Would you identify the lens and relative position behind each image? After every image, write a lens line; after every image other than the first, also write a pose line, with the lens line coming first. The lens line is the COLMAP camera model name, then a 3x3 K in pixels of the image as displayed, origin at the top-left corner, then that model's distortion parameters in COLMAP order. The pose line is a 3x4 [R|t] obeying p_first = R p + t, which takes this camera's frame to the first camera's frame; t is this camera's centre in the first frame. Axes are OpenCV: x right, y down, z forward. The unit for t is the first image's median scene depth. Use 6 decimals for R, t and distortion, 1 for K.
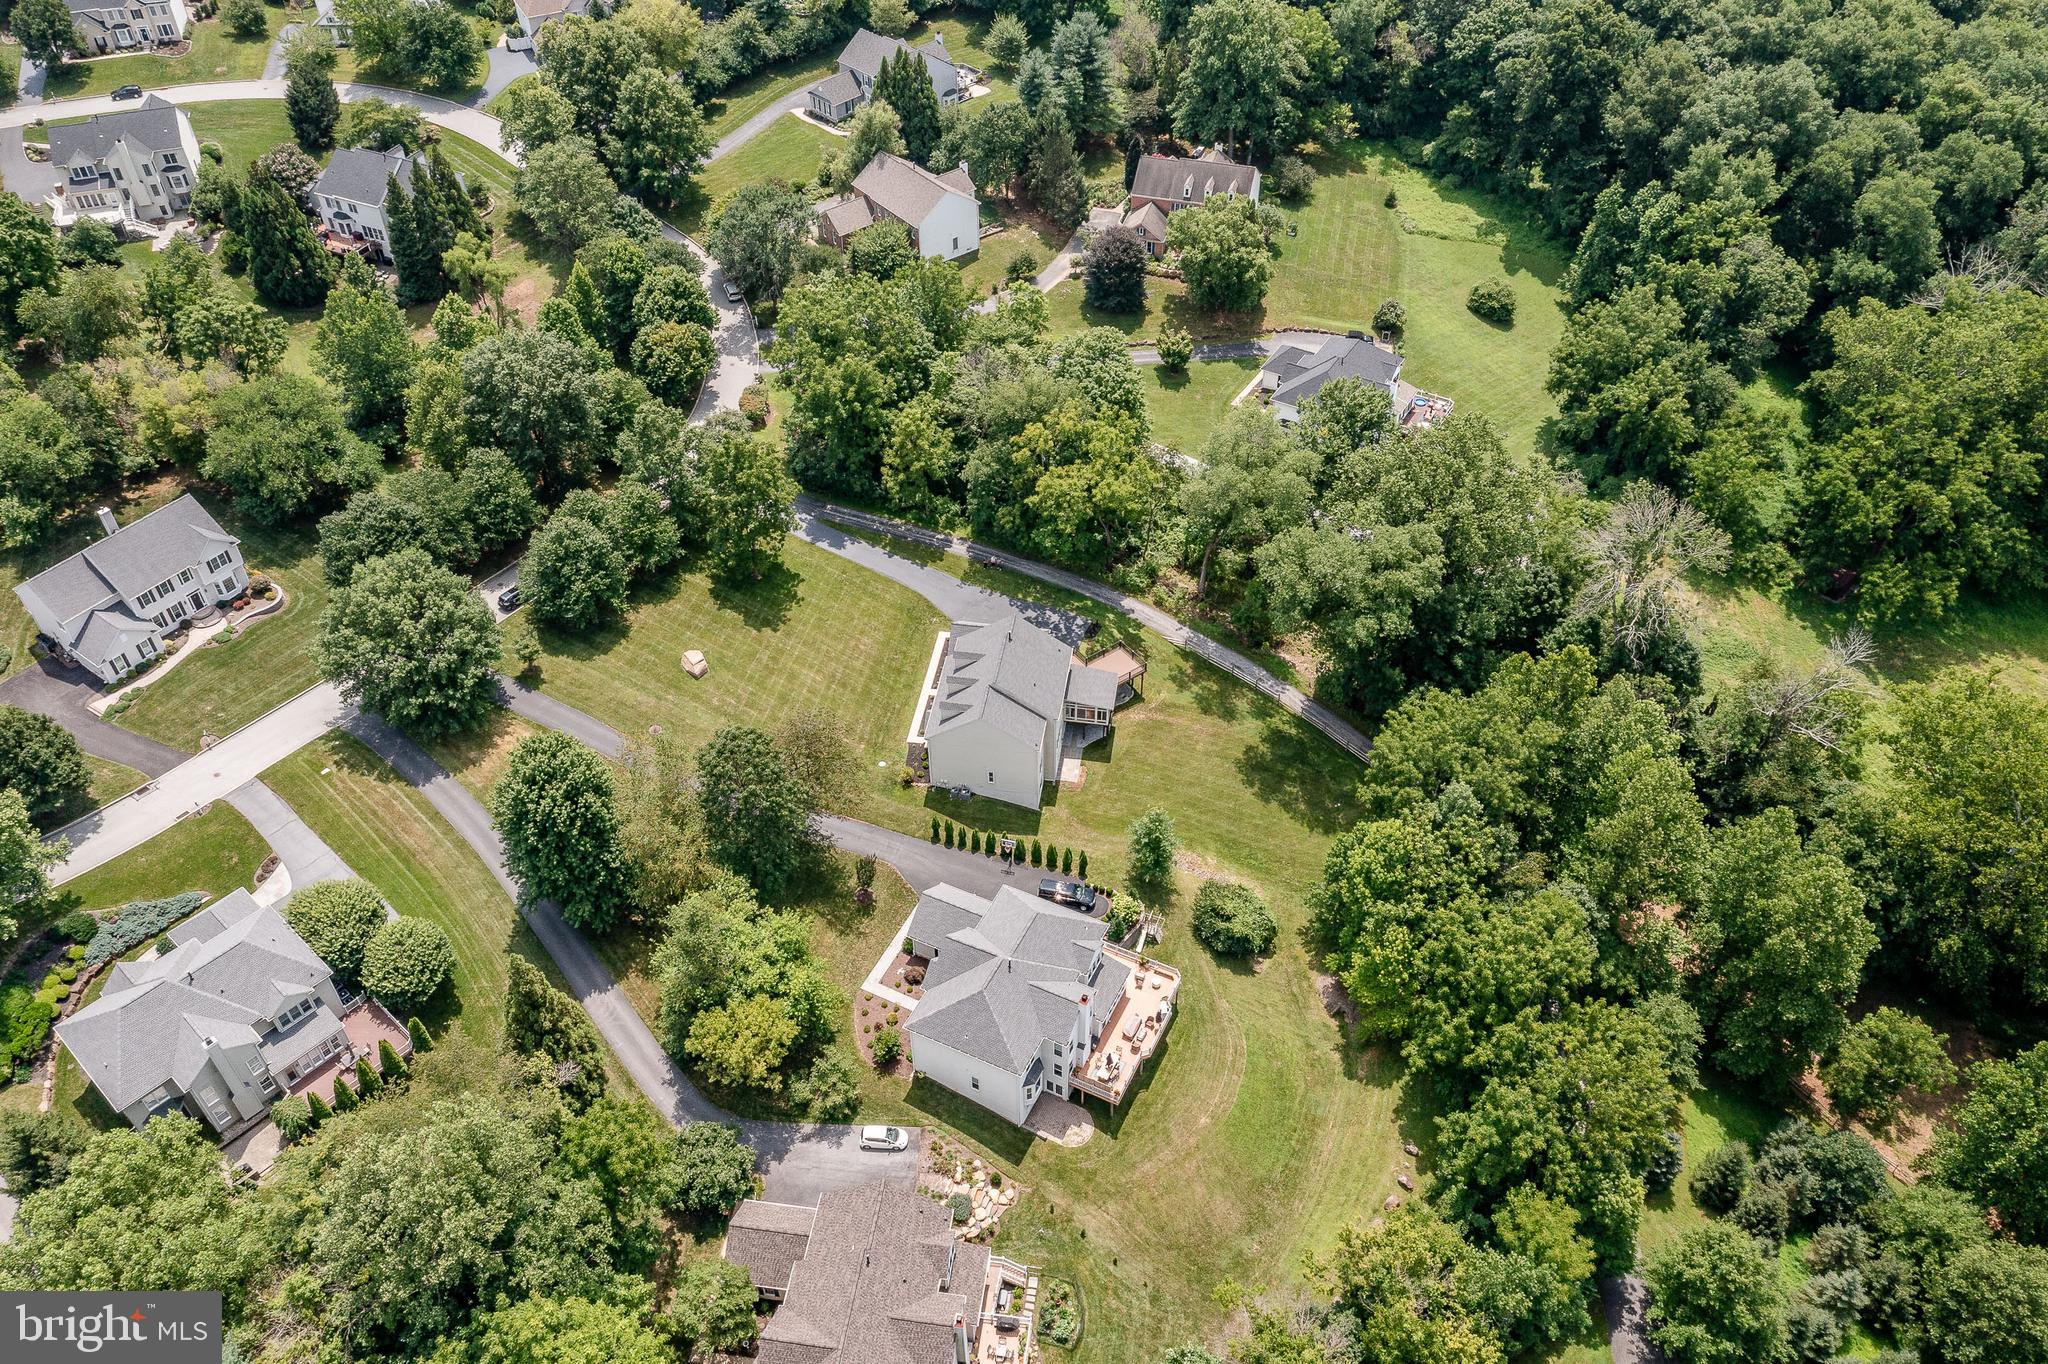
lens RADIAL K [[1621.8, 0, 1021.0], [0, 1621.8, 687.1], [0, 0, 1]] dist [0.007600, 0.015066]
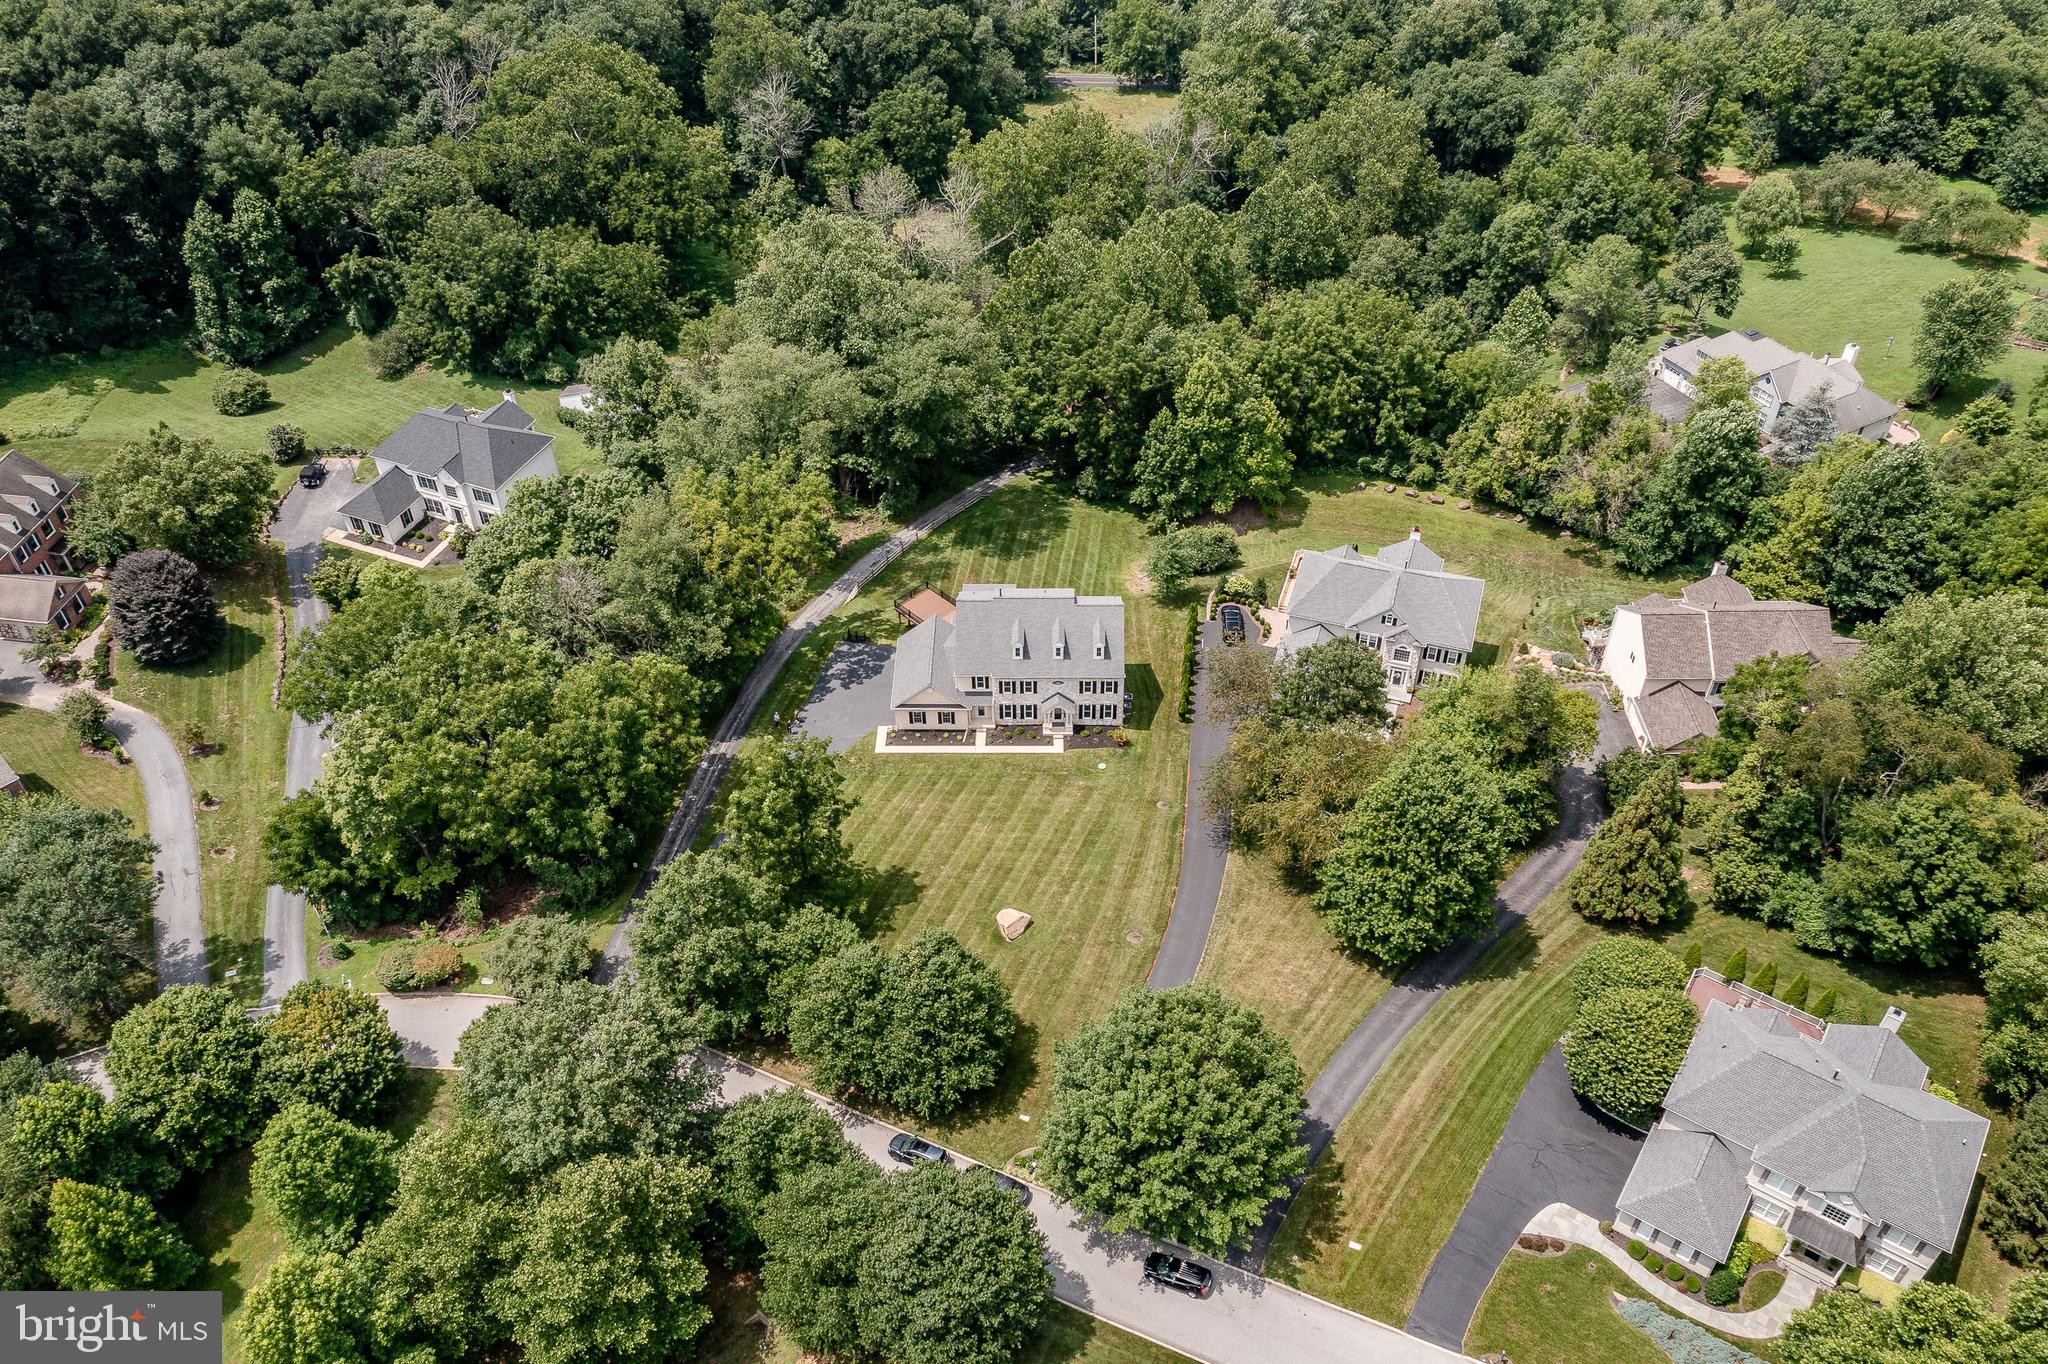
lens RADIAL K [[1618.3, 0, 1020.8], [0, 1618.3, 689.5], [0, 0, 1]] dist [-0.000216, 0.037529]
pose [[-0.142979, -0.657217, 0.740015, -0.691750], [0.693930, 0.466562, 0.548435, -0.478863], [-0.705704, 0.591933, 0.389354, 0.639795]]
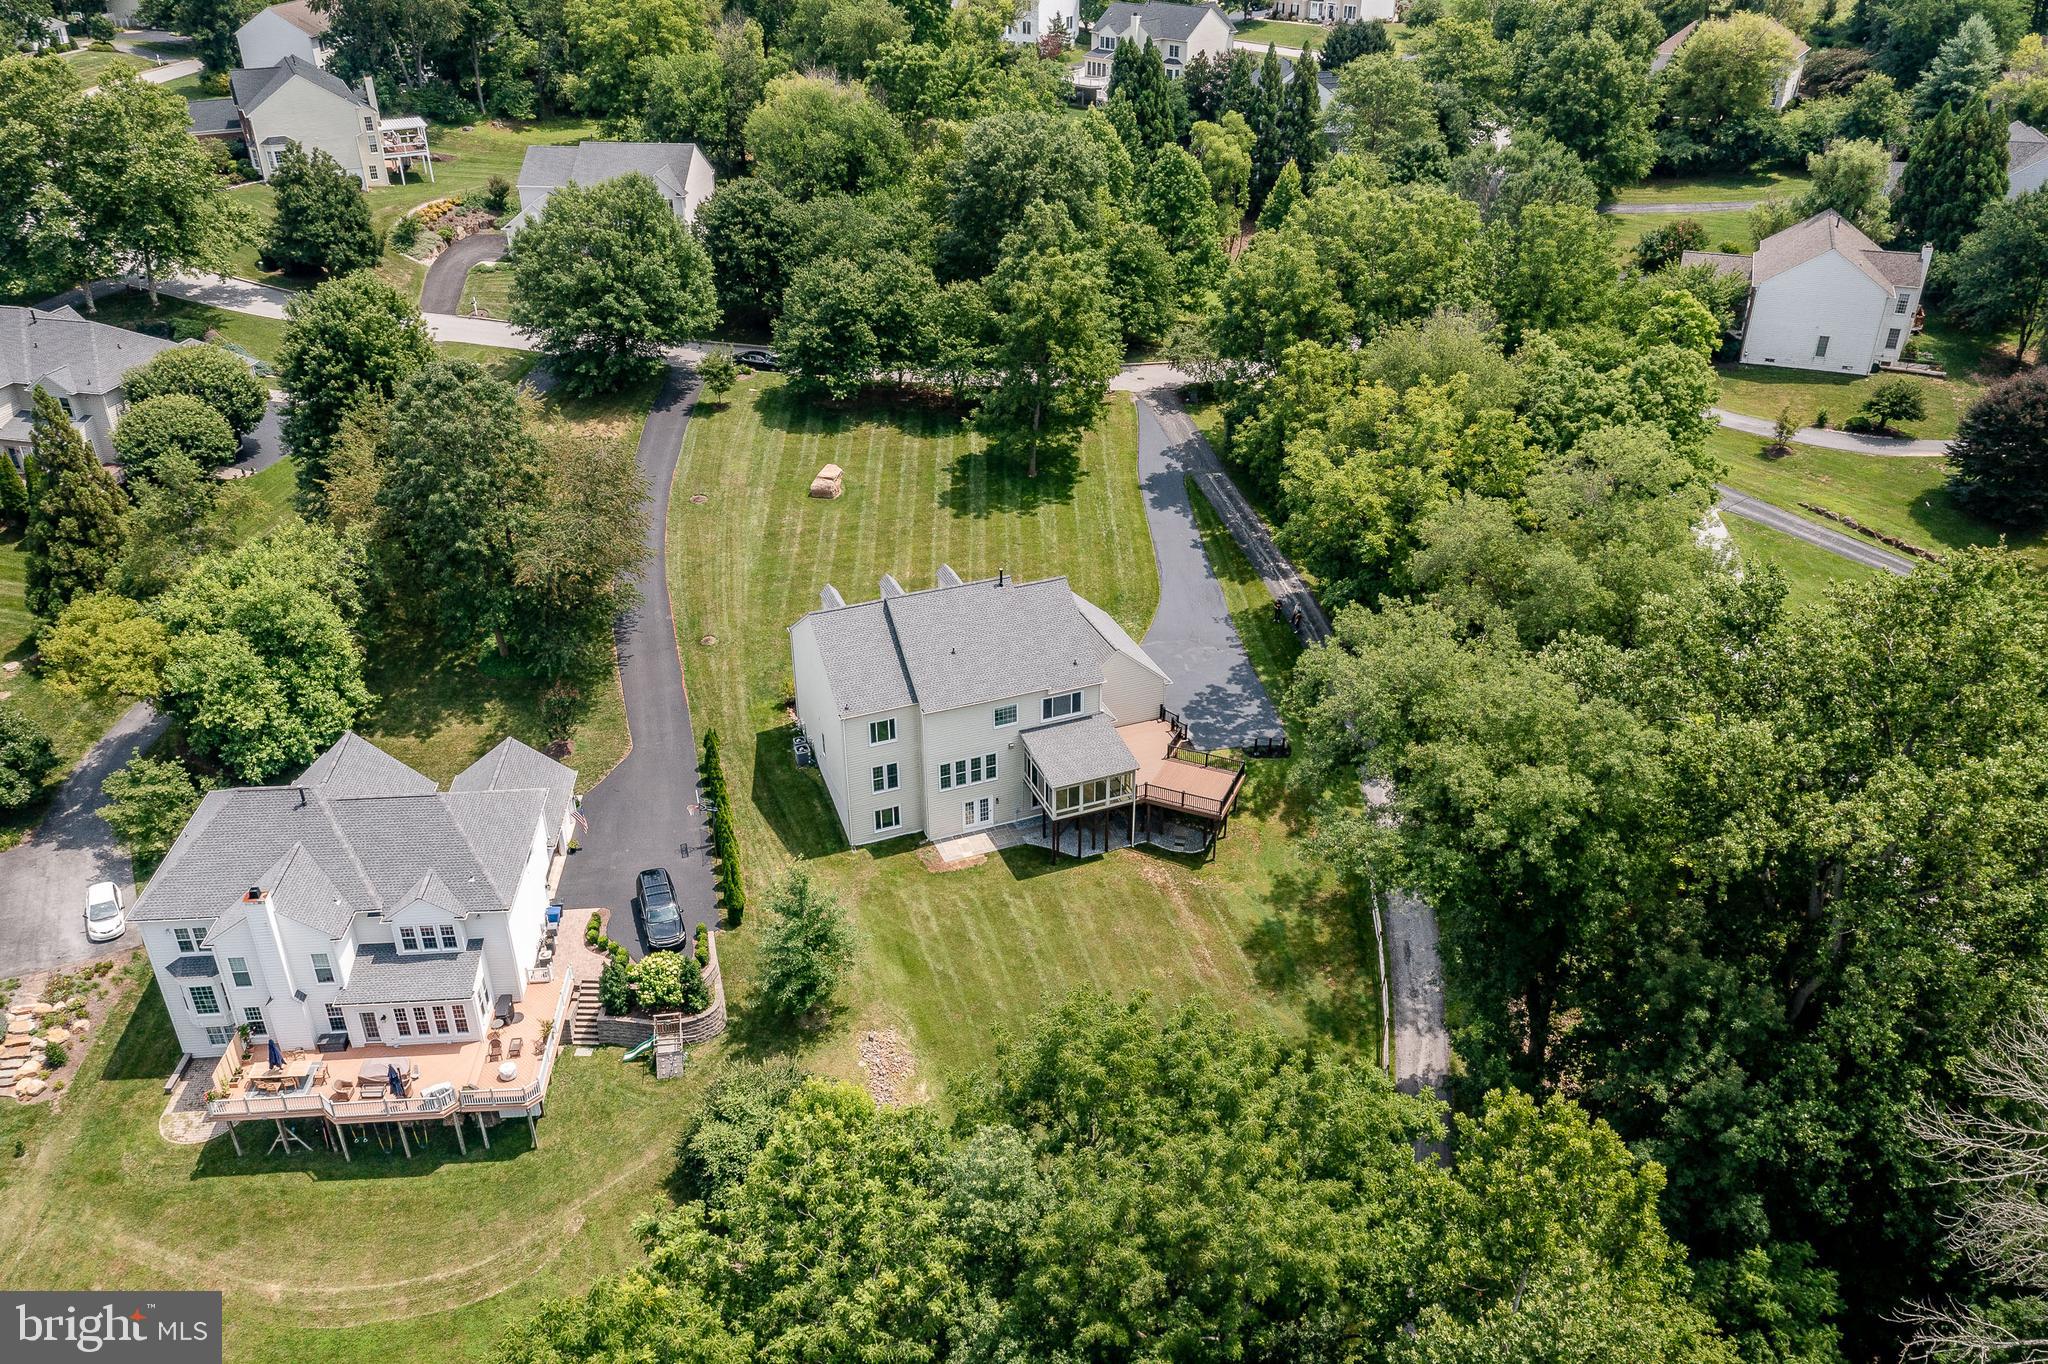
lens RADIAL K [[1621.8, 0, 1021.0], [0, 1621.8, 687.1], [0, 0, 1]] dist [0.007600, 0.015066]
pose [[0.502577, 0.437217, -0.745826, 0.428579], [-0.596877, 0.799571, 0.066516, -0.041227], [0.625423, 0.411737, 0.662811, 0.608624]]
